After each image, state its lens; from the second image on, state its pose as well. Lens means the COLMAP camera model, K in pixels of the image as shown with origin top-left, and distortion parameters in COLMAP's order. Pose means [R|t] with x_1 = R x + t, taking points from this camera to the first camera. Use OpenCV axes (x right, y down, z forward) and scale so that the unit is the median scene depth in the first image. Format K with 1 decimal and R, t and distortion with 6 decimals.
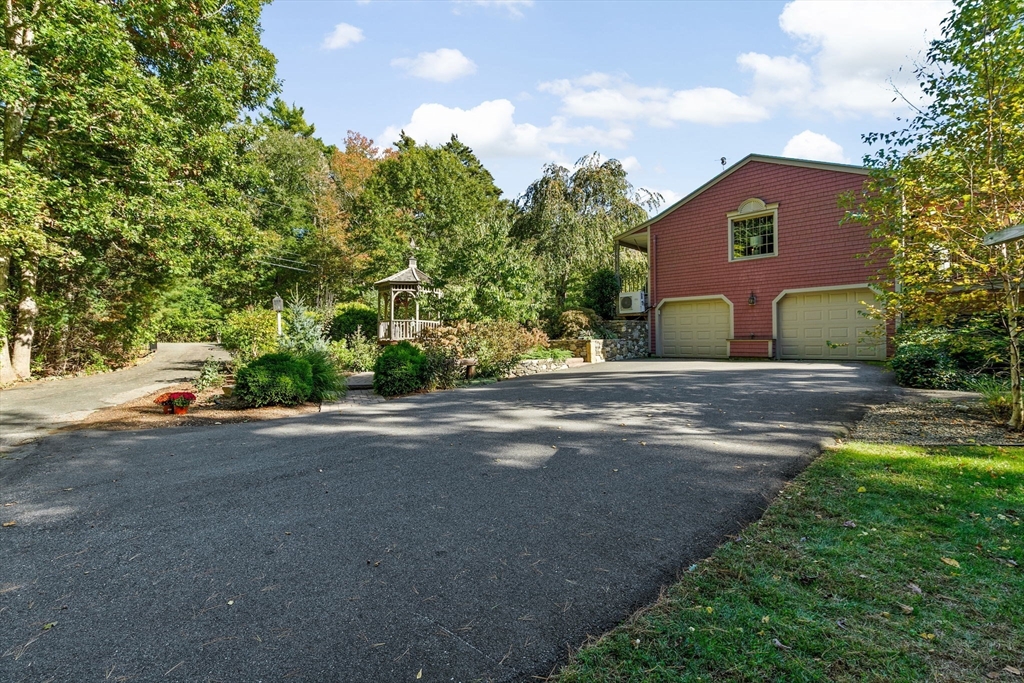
lens RADIAL K [[457.8, 0, 513.9], [0, 457.8, 342.7], [0, 0, 1]] dist [0.002133, -0.000407]
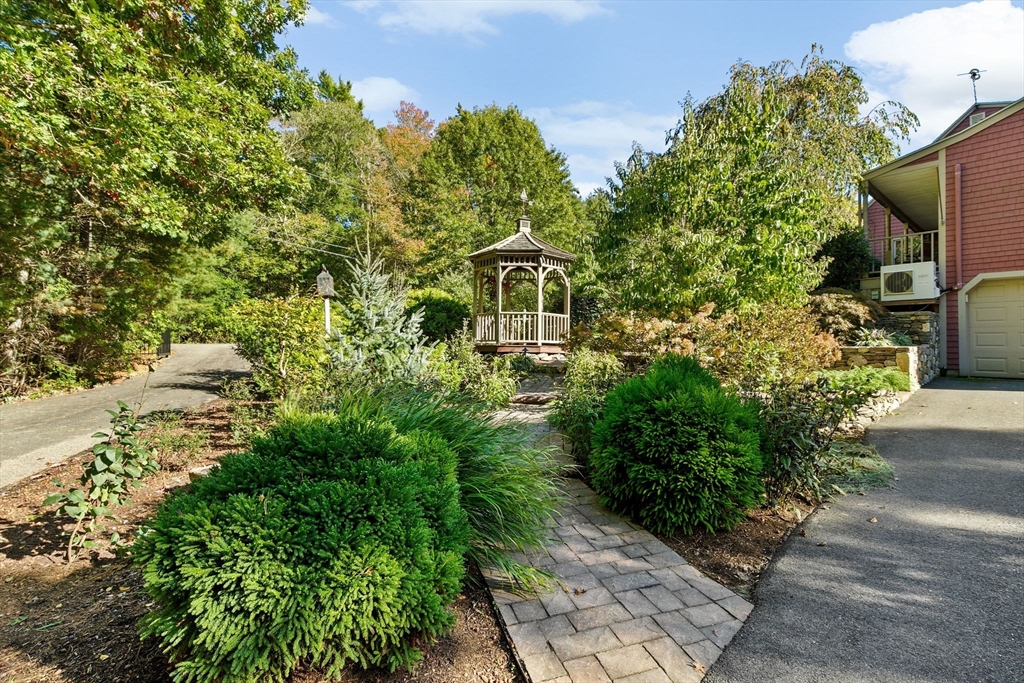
lens RADIAL K [[457.8, 0, 510.3], [0, 457.8, 340.6], [0, 0, 1]] dist [0.002133, -0.000407]
pose [[0.996479, 0.004326, -0.083727, -0.174605], [-0.004745, 0.999977, -0.004815, -0.006861], [0.083705, 0.005195, 0.996477, 0.331563]]
